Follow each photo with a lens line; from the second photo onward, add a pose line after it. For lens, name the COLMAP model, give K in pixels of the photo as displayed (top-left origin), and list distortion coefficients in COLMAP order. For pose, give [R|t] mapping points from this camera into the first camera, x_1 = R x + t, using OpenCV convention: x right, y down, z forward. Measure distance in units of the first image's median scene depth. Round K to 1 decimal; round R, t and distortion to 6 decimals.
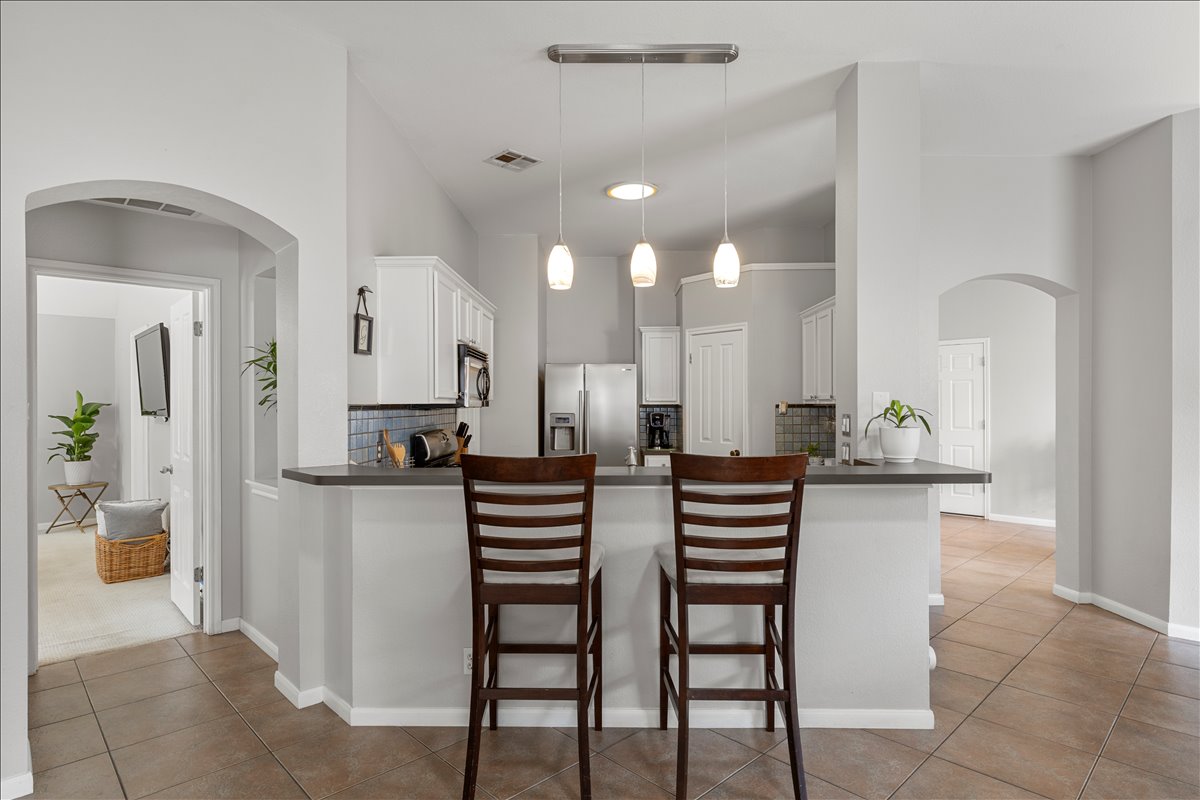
lens RADIAL K [[640.8, 0, 597.9], [0, 640.8, 399.0], [0, 0, 1]] dist [-0.003462, -0.000930]
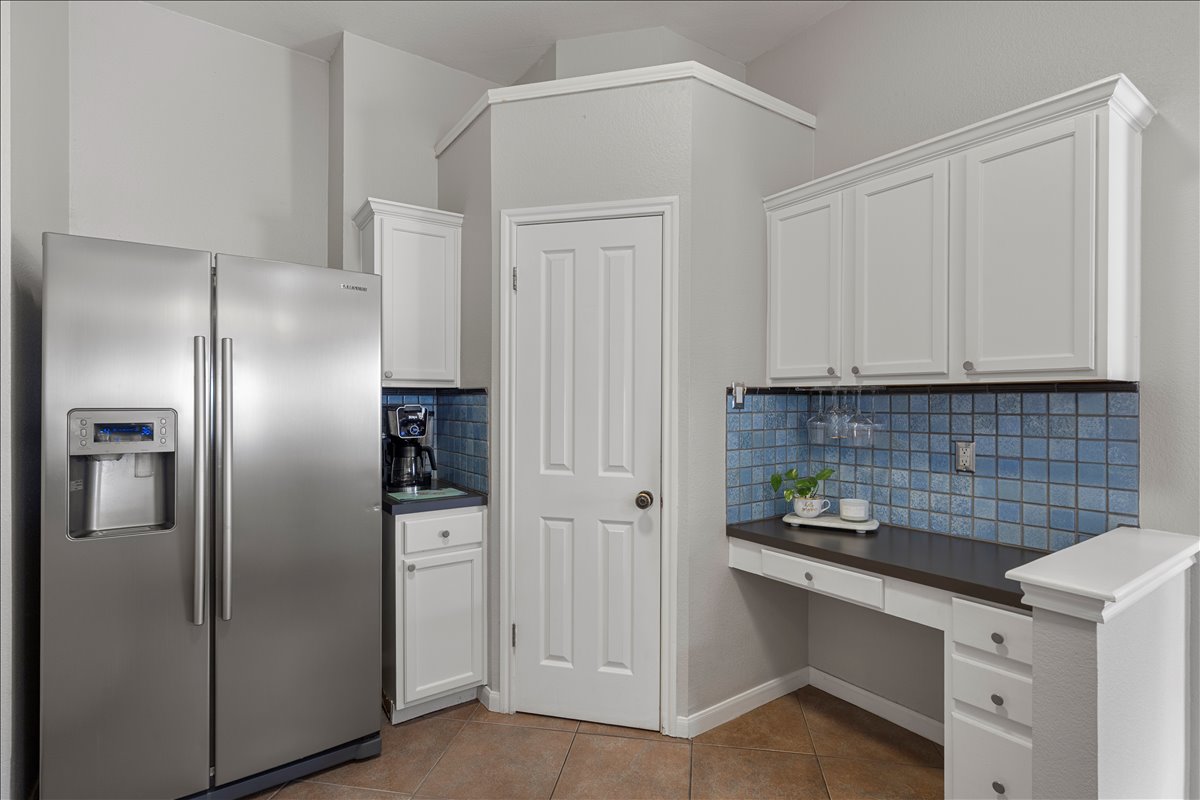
lens RADIAL K [[577.5, 0, 609.1], [0, 577.5, 401.7], [0, 0, 1]] dist [0.001767, -0.000181]
pose [[0.811378, -0.000351, 0.584522, -0.029620], [-0.010845, 0.999819, 0.015655, 0.012252], [-0.584421, -0.019041, 0.811227, 0.653927]]
